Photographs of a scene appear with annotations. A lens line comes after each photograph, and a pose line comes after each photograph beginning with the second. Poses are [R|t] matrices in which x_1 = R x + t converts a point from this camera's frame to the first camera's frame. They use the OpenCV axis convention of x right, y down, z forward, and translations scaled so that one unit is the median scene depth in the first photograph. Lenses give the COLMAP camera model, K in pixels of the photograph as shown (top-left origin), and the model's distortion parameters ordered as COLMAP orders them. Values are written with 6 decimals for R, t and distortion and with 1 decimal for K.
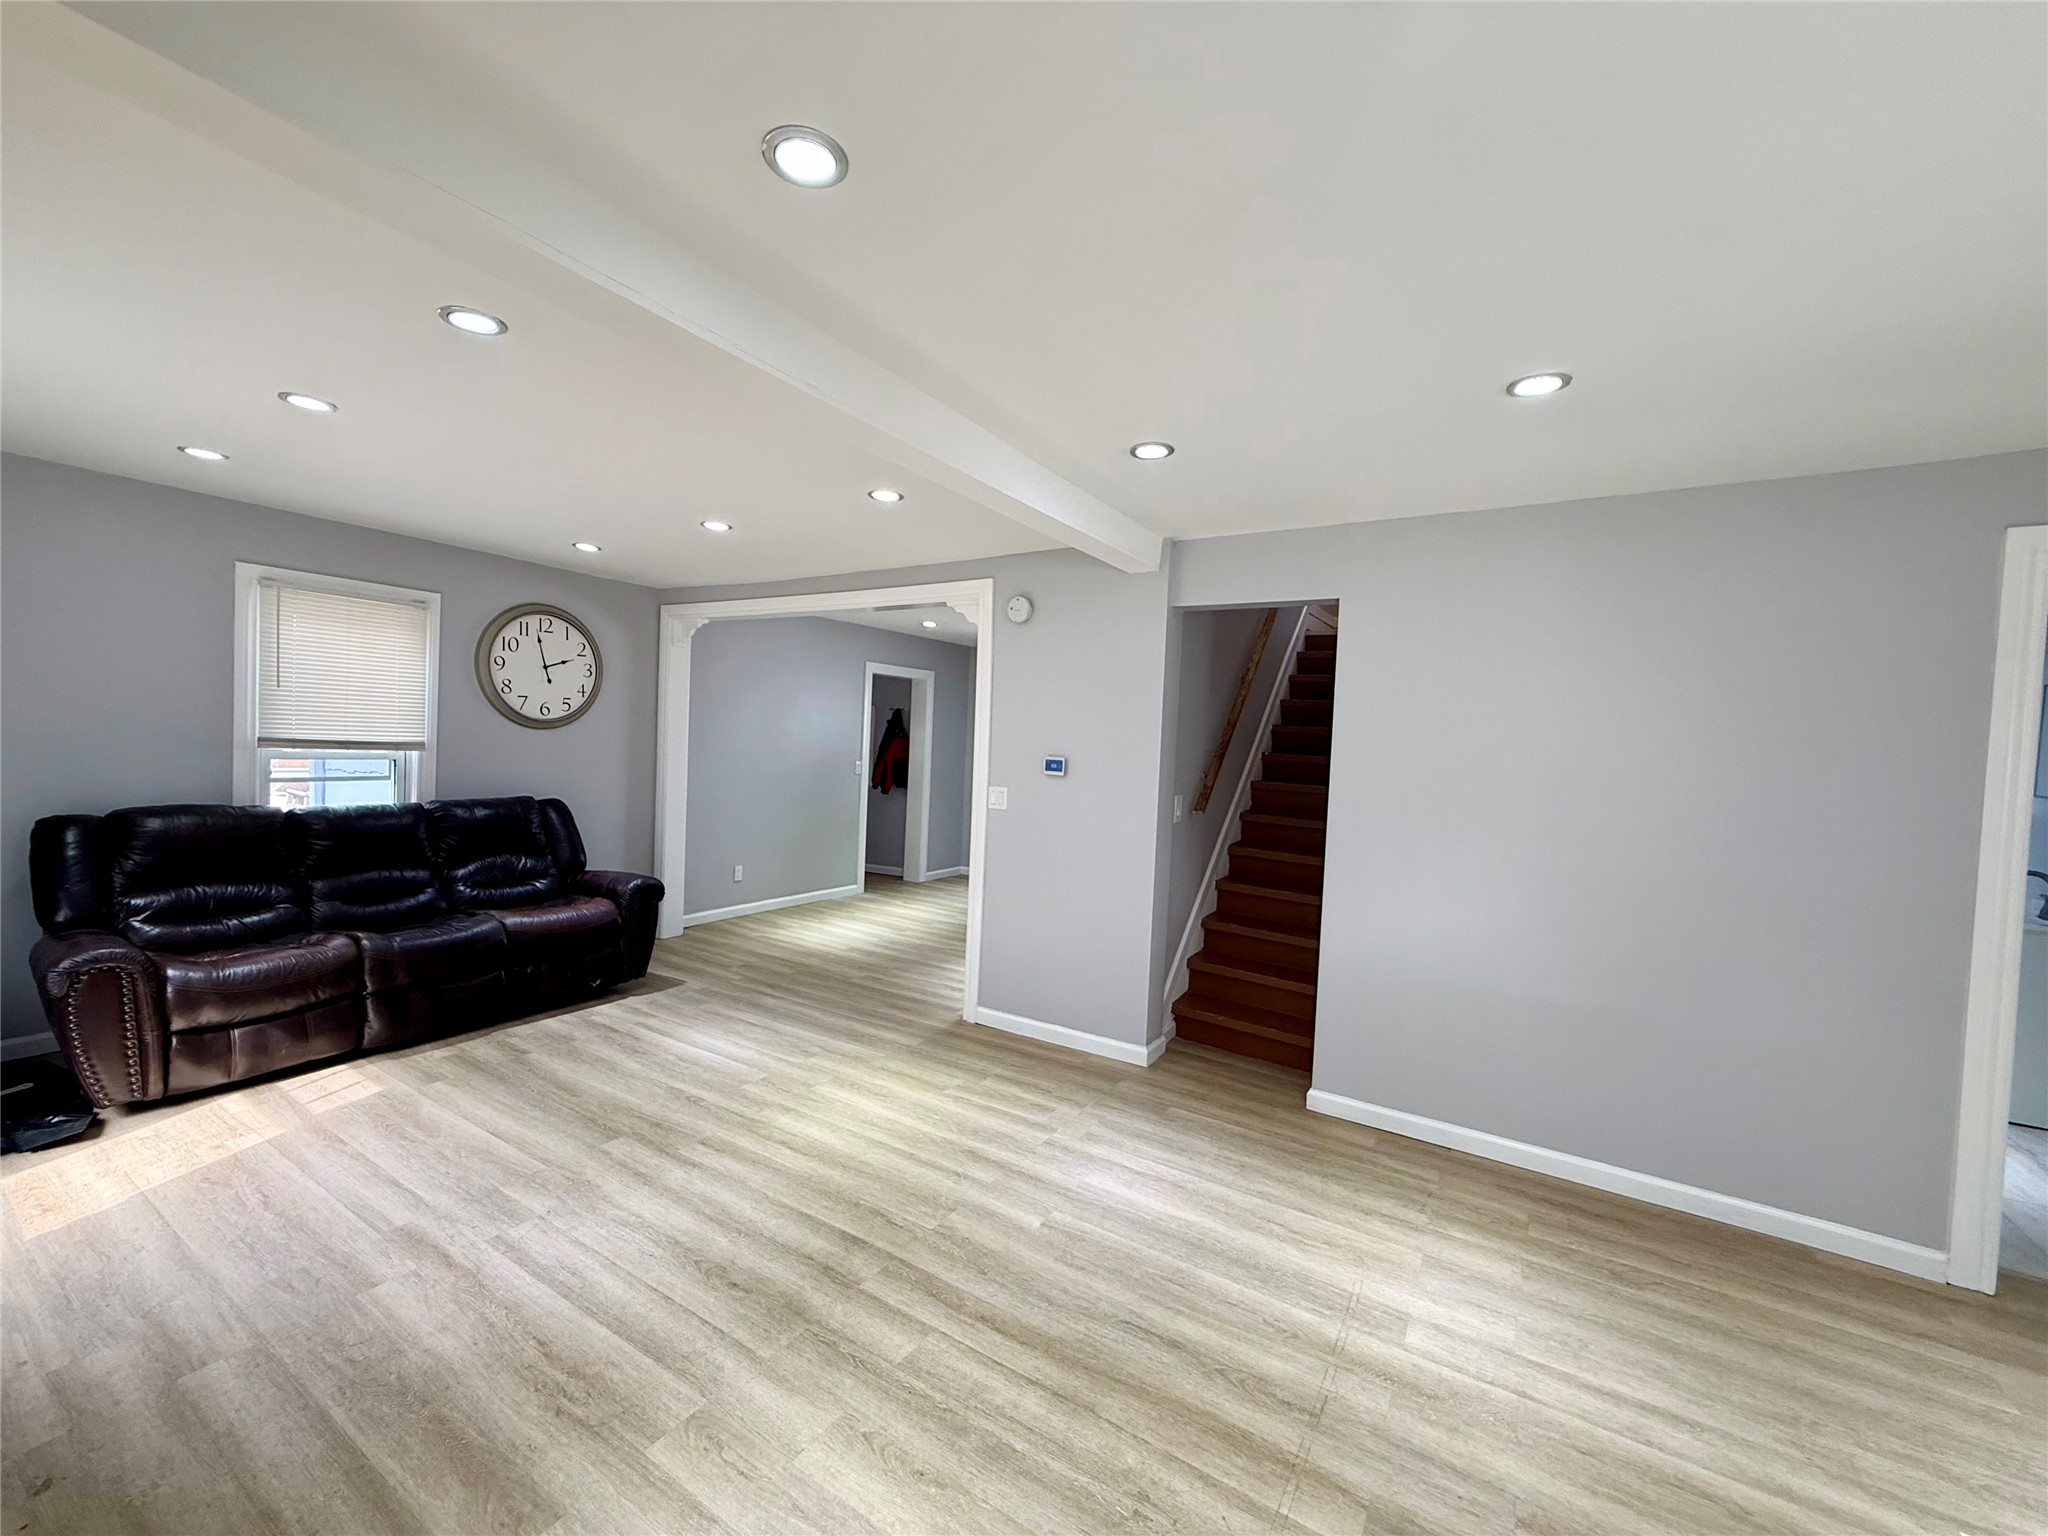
lens RADIAL K [[813.2, 0, 1020.1], [0, 813.2, 767.7], [0, 0, 1]] dist [-0.000273, 0.000780]
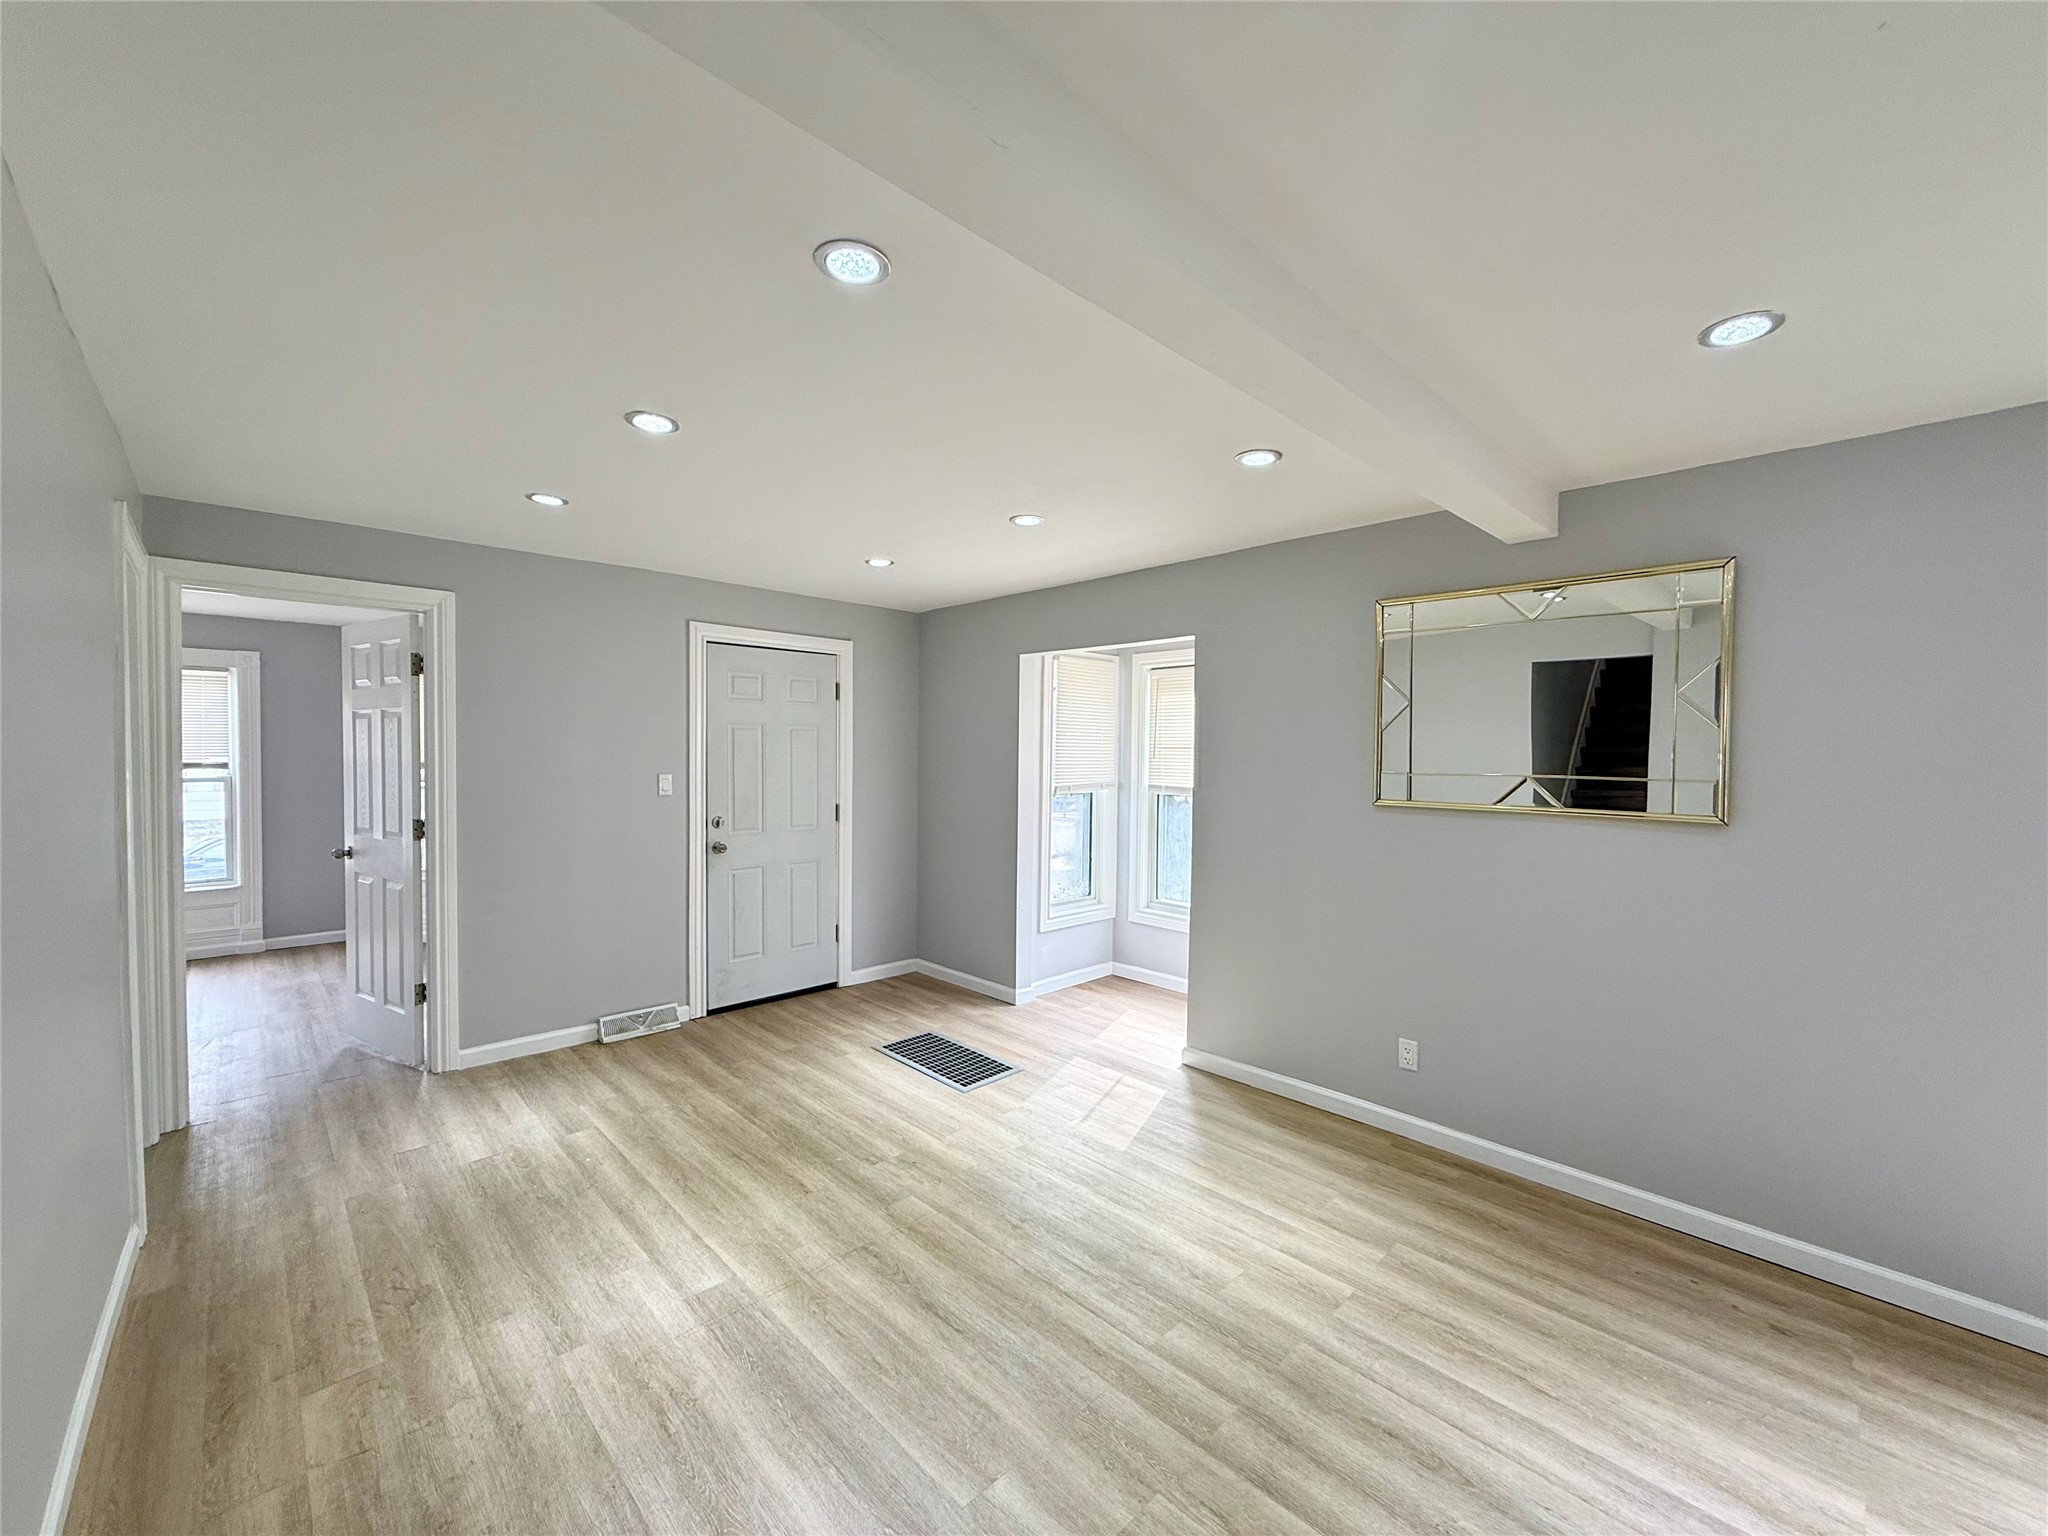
lens RADIAL K [[813.2, 0, 1016.8], [0, 813.2, 775.2], [0, 0, 1]] dist [-0.000273, 0.000780]
pose [[-0.969221, -0.061720, 0.238329, -0.098849], [-0.046218, 0.996469, 0.070101, -0.060201], [-0.241814, 0.056929, -0.968651, 1.366571]]
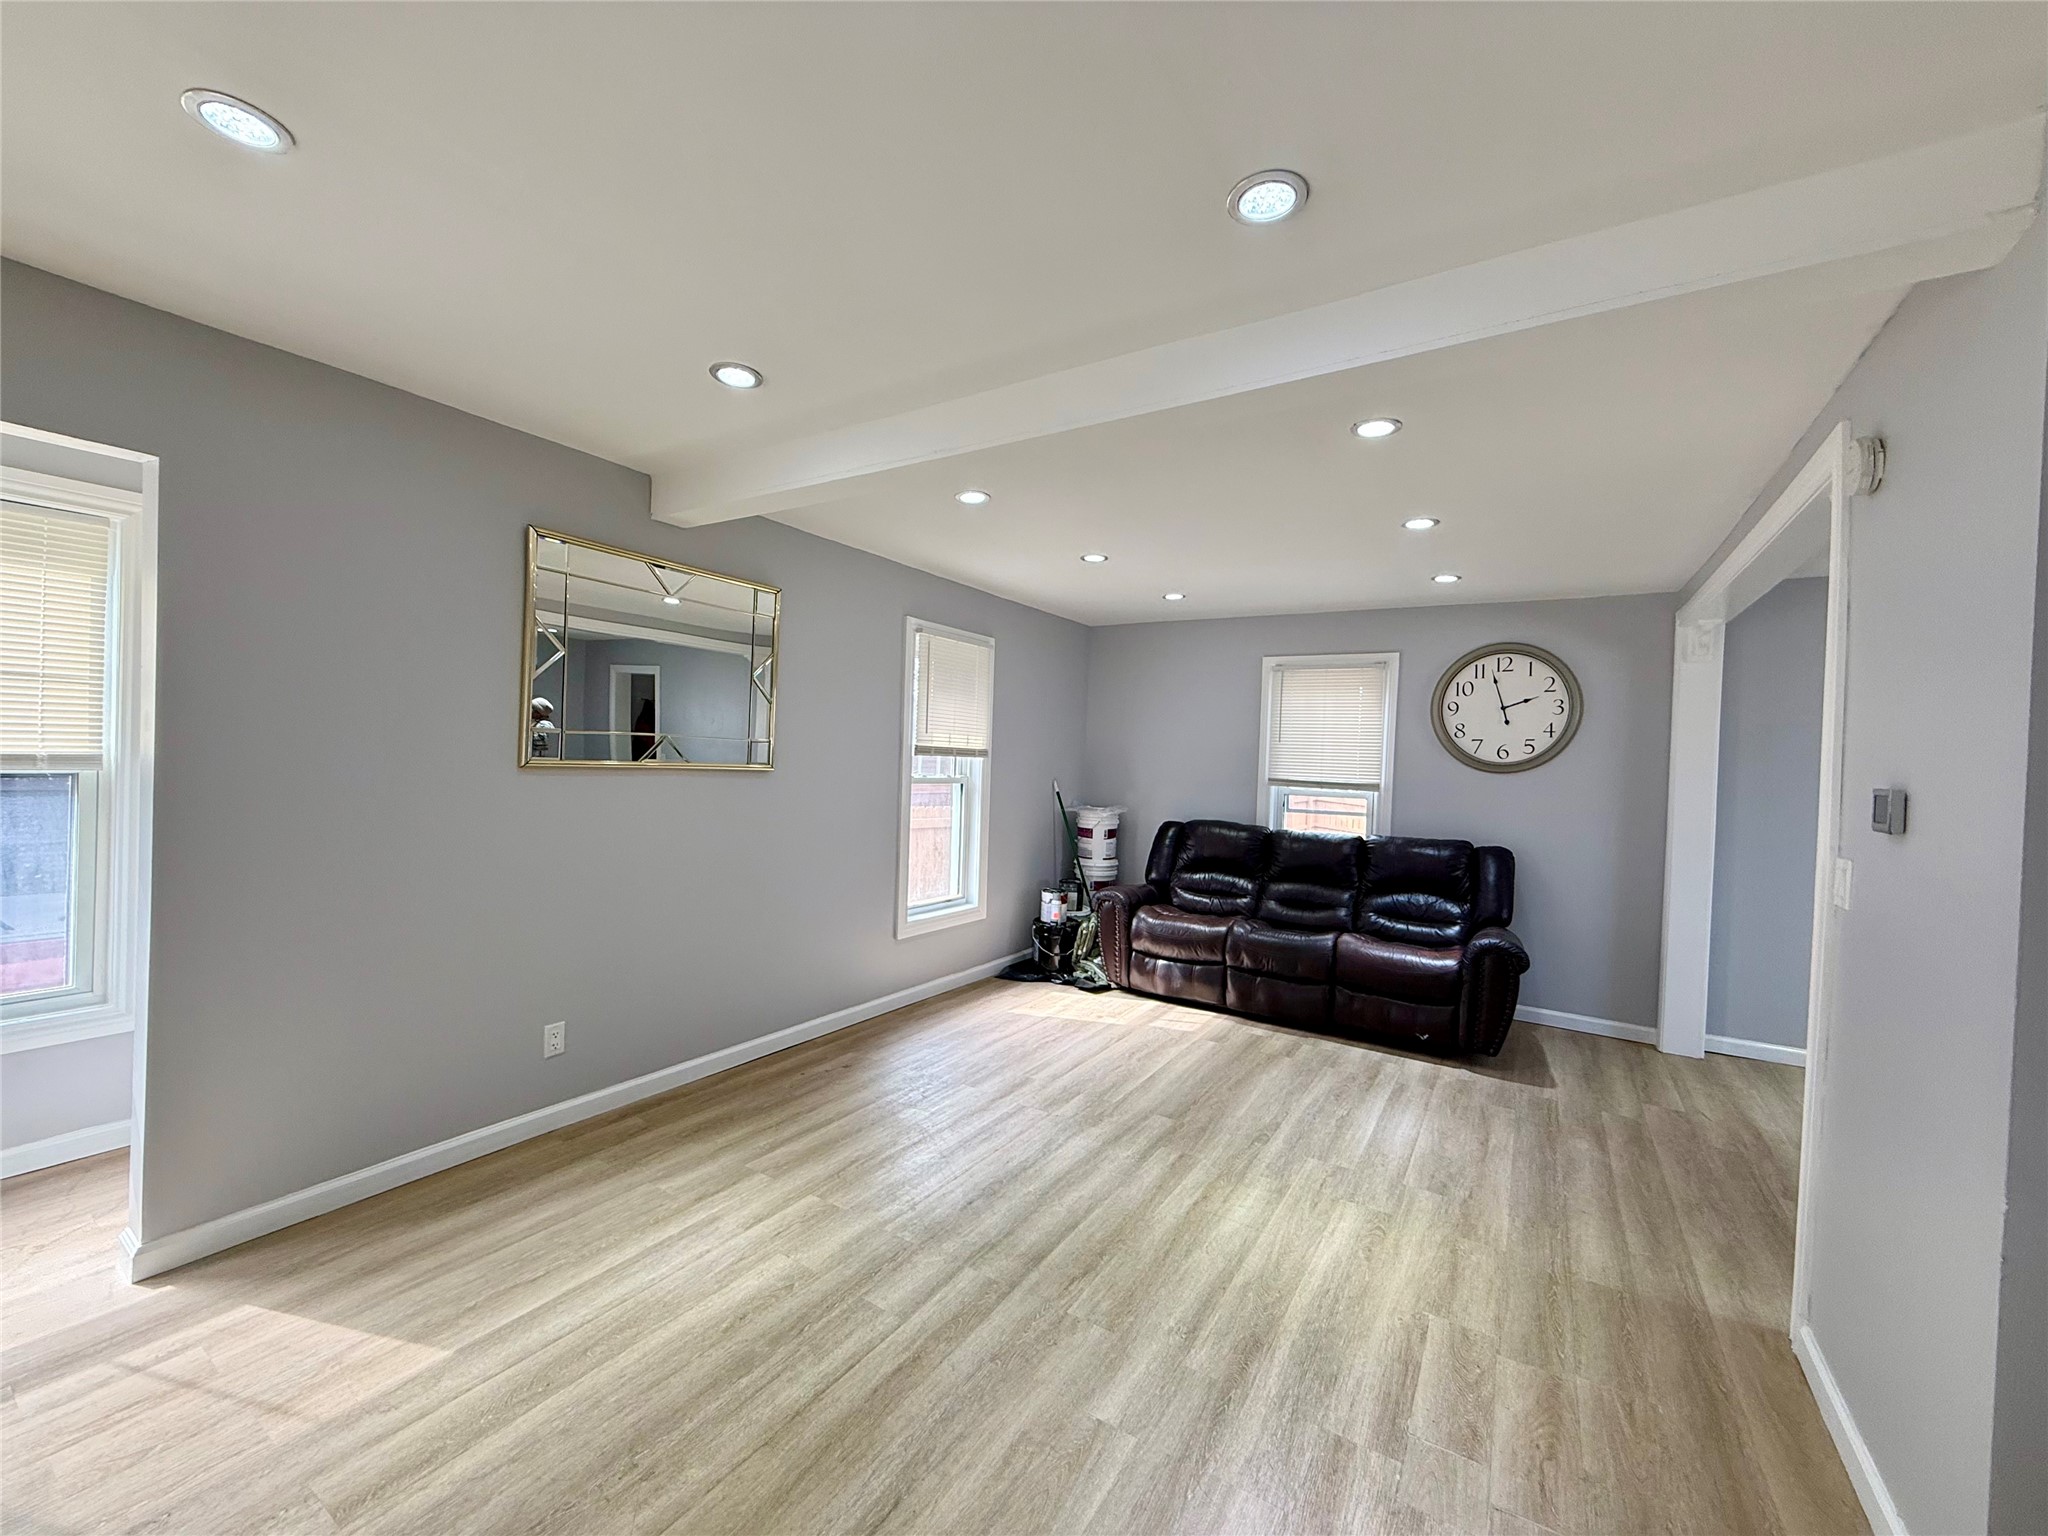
lens RADIAL K [[813.2, 0, 1016.6], [0, 813.2, 764.2], [0, 0, 1]] dist [-0.000273, 0.000780]
pose [[-0.009714, -0.036719, -0.999278, 0.628519], [-0.069048, 0.996965, -0.035963, 0.026339], [0.997566, 0.068649, -0.012220, 0.759128]]
